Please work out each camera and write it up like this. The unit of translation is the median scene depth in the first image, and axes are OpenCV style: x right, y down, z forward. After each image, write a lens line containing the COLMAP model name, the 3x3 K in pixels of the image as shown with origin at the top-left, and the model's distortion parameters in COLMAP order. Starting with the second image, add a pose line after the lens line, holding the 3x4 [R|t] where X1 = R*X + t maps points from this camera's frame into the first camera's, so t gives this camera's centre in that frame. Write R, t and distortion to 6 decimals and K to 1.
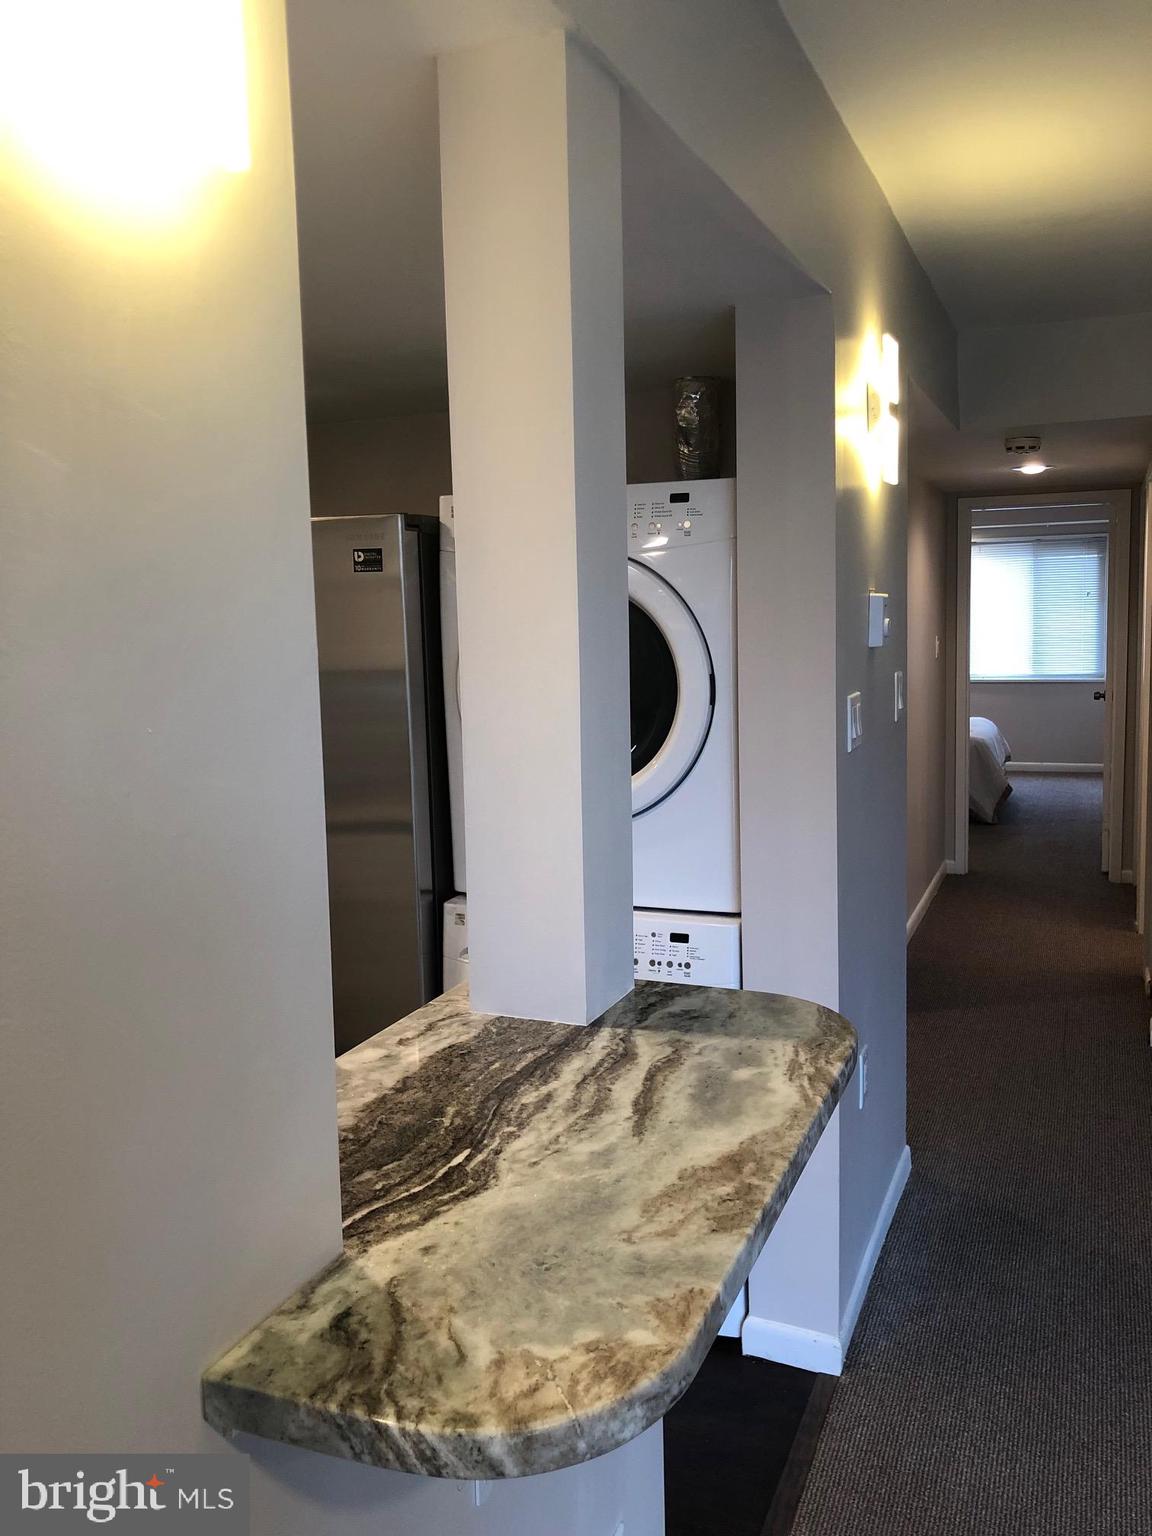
lens RADIAL K [[1267.2, 0, 576.0], [0, 1267.2, 768.0], [0, 0, 1]] dist [0.013453, 0.002074]
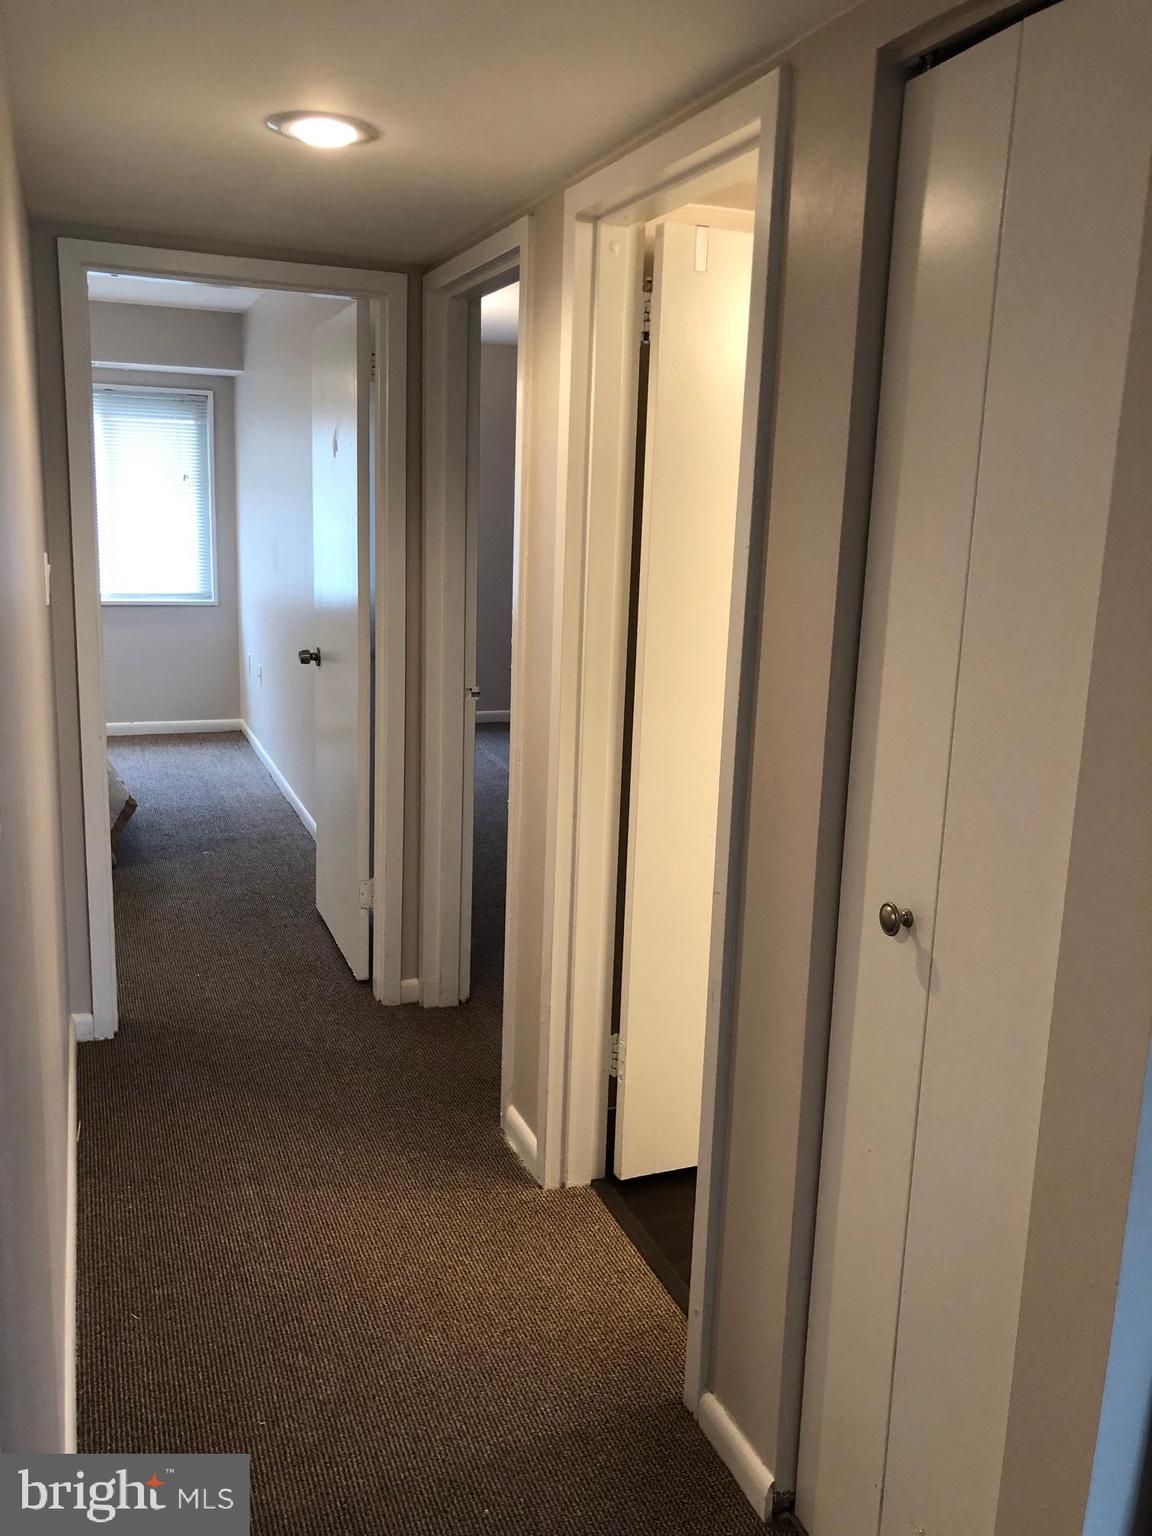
lens RADIAL K [[1267.2, 0, 576.0], [0, 1267.2, 768.0], [0, 0, 1]] dist [0.013453, 0.002074]
pose [[0.725989, -0.090911, 0.681671, 0.109108], [0.030568, 0.994510, 0.100077, -0.065264], [-0.687027, -0.051817, 0.724782, 0.532123]]
